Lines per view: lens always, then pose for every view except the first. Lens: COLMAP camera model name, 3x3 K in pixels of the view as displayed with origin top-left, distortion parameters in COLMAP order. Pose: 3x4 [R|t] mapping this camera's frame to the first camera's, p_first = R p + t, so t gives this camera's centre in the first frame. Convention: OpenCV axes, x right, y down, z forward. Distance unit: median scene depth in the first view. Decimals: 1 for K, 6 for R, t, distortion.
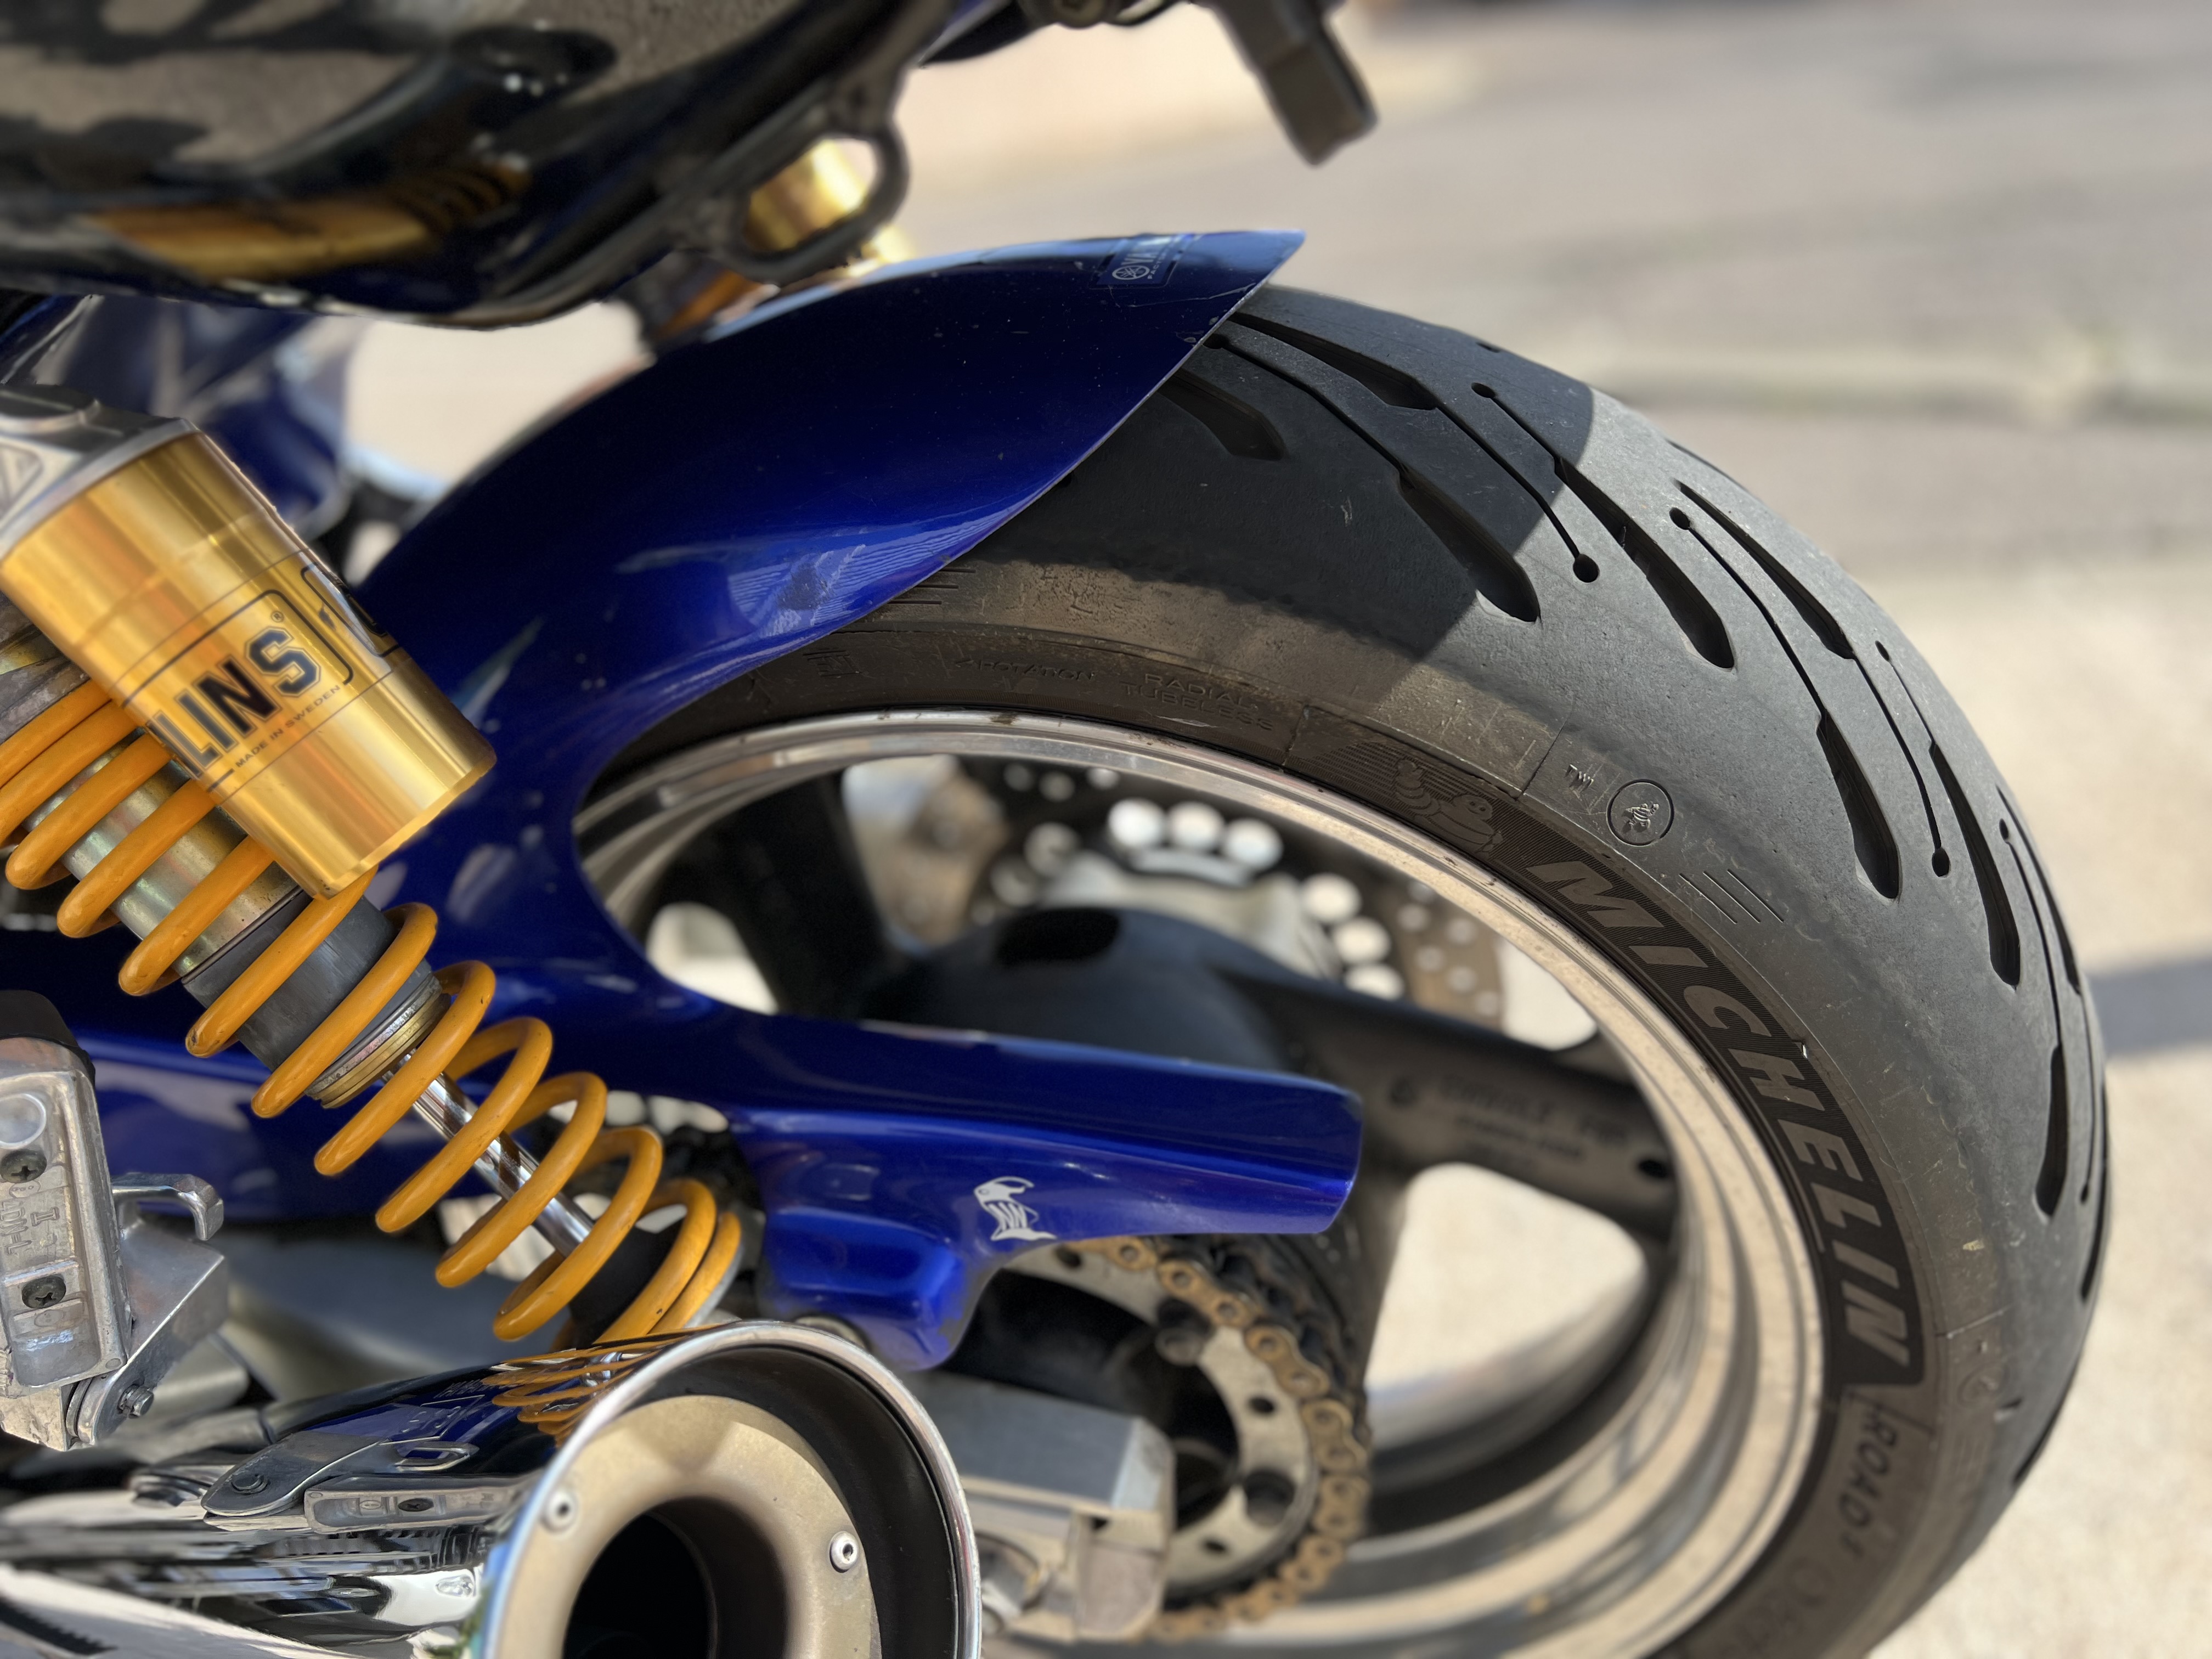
lens RADIAL K [[1723.7, 0, 1106.0], [0, 1723.7, 829.5], [0, 0, 1]] dist [0.067510, -0.117832]
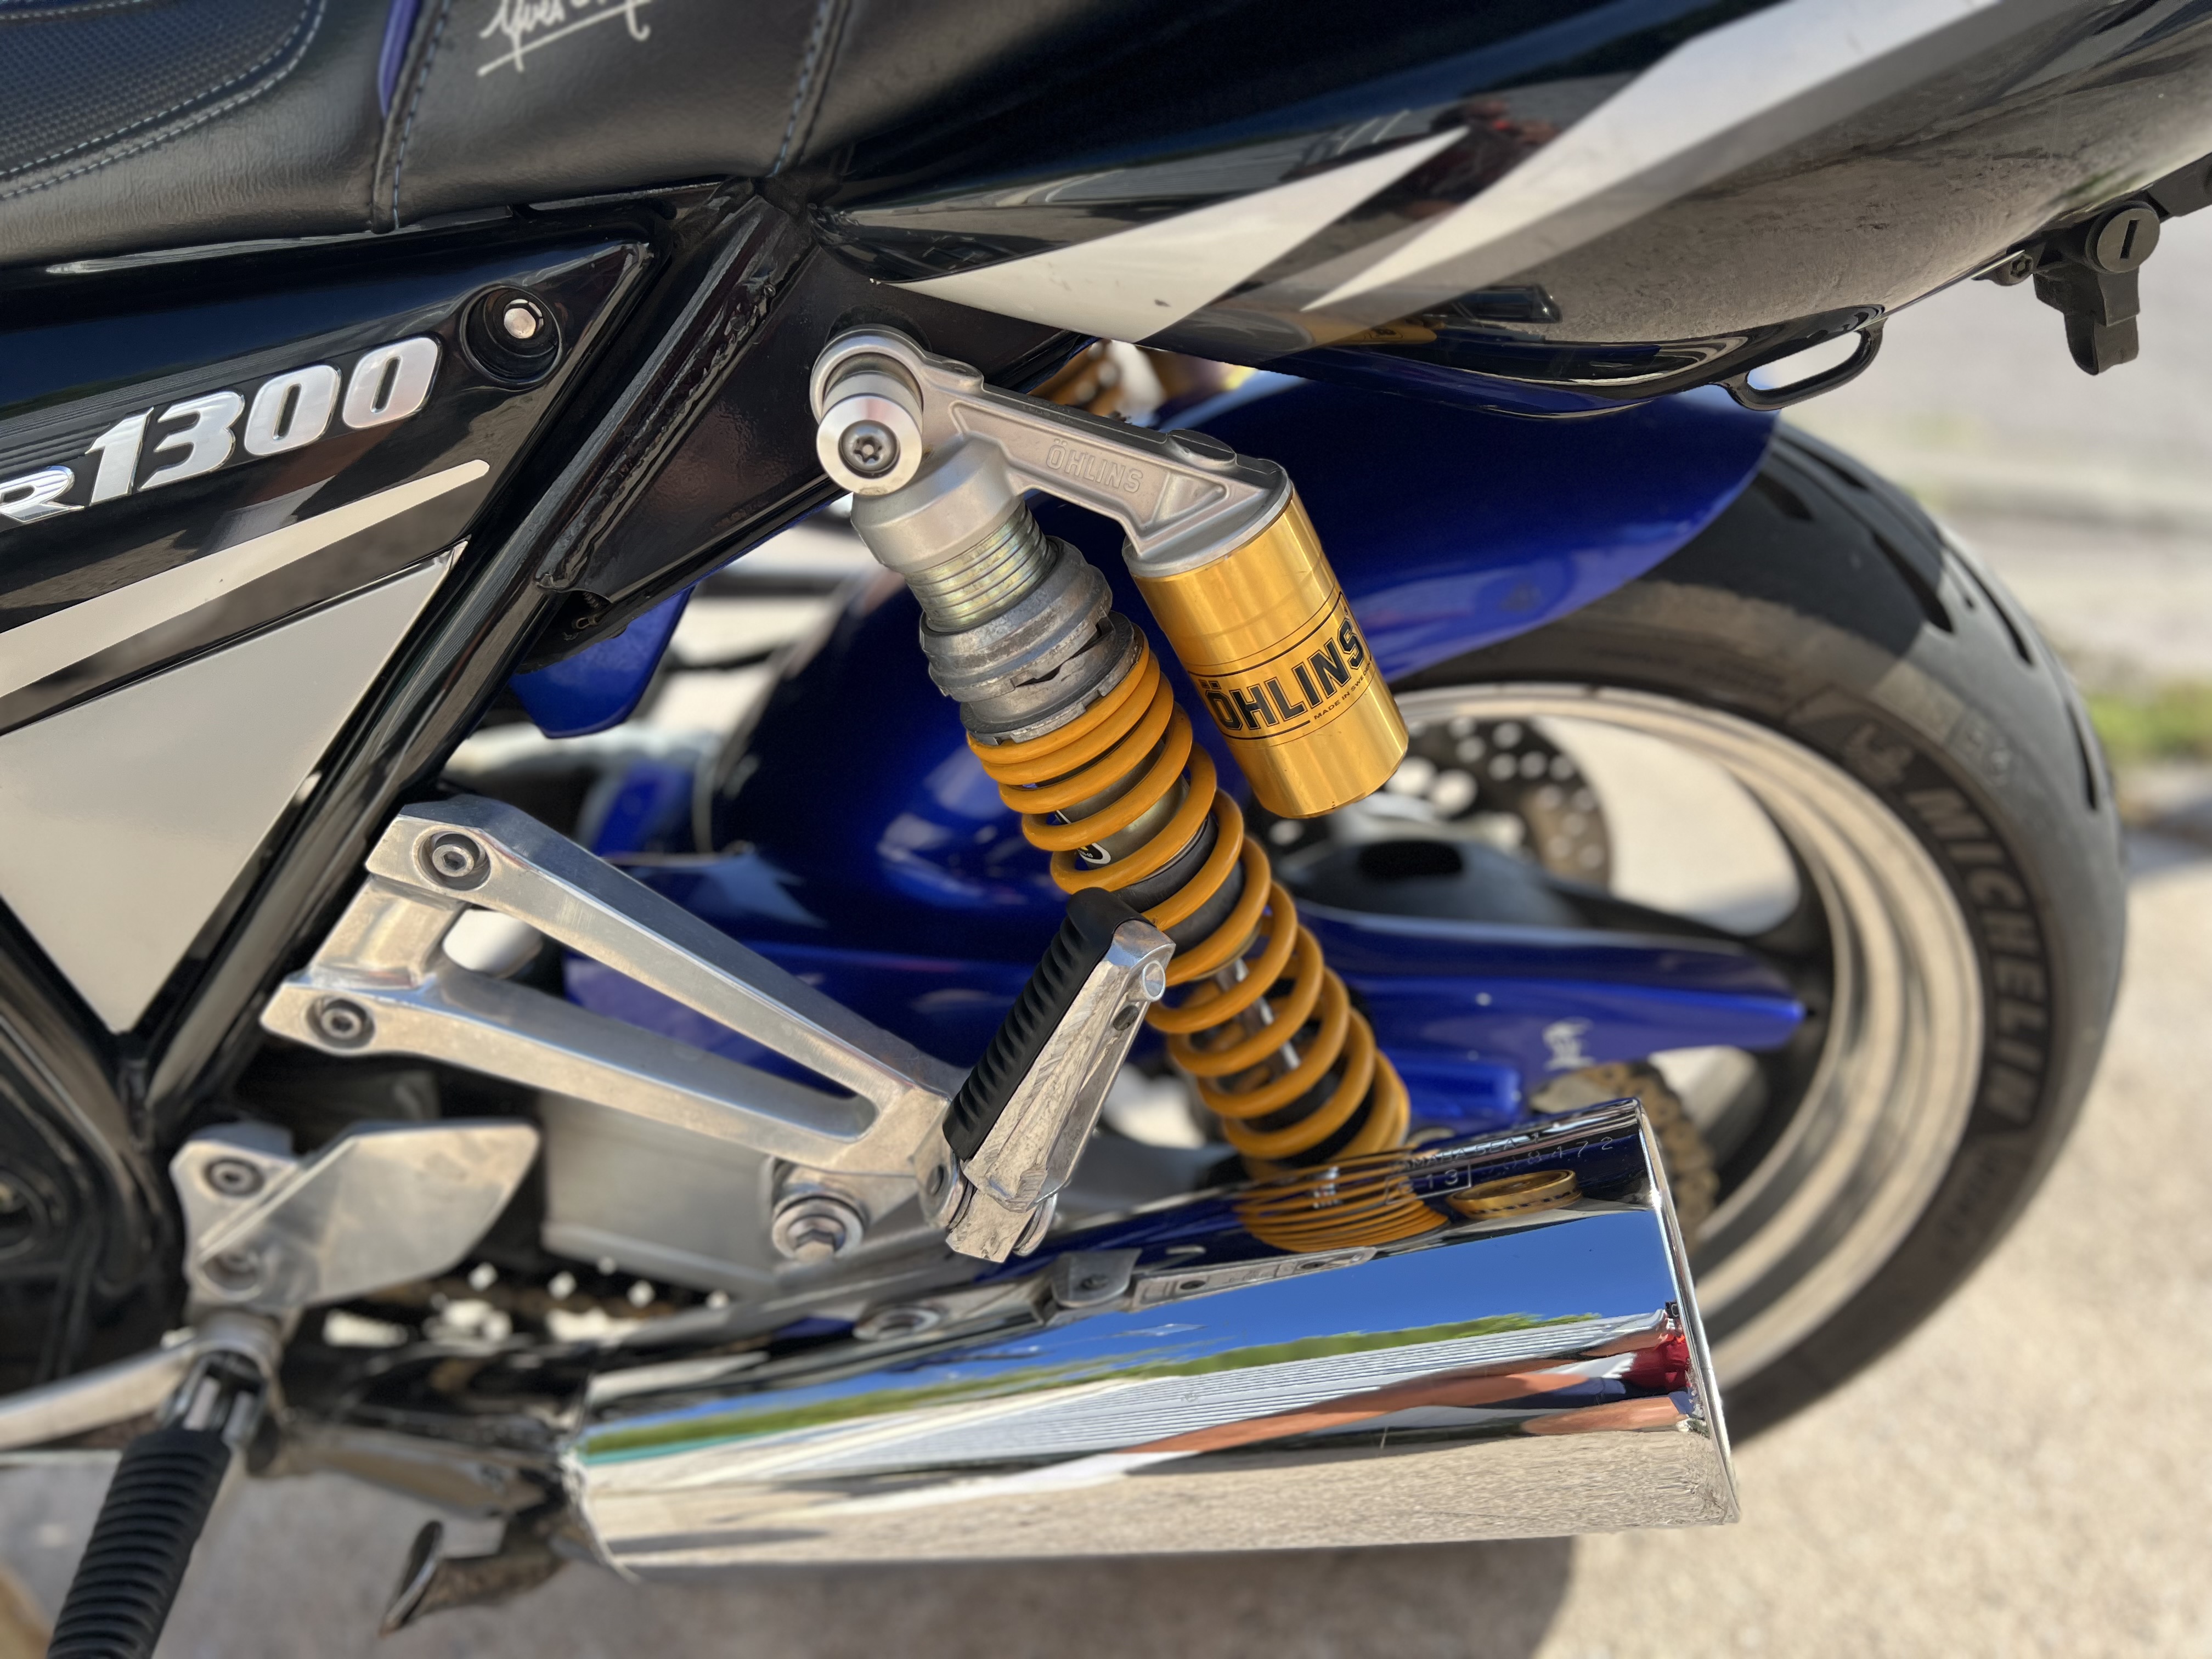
lens RADIAL K [[1667.5, 0, 1106.0], [0, 1667.5, 829.5], [0, 0, 1]] dist [0.046150, -0.084296]
pose [[0.950228, -0.008238, 0.311447, -0.935085], [0.002705, 0.999831, 0.018194, 0.024114], [-0.311545, -0.016446, 0.950089, -0.190742]]
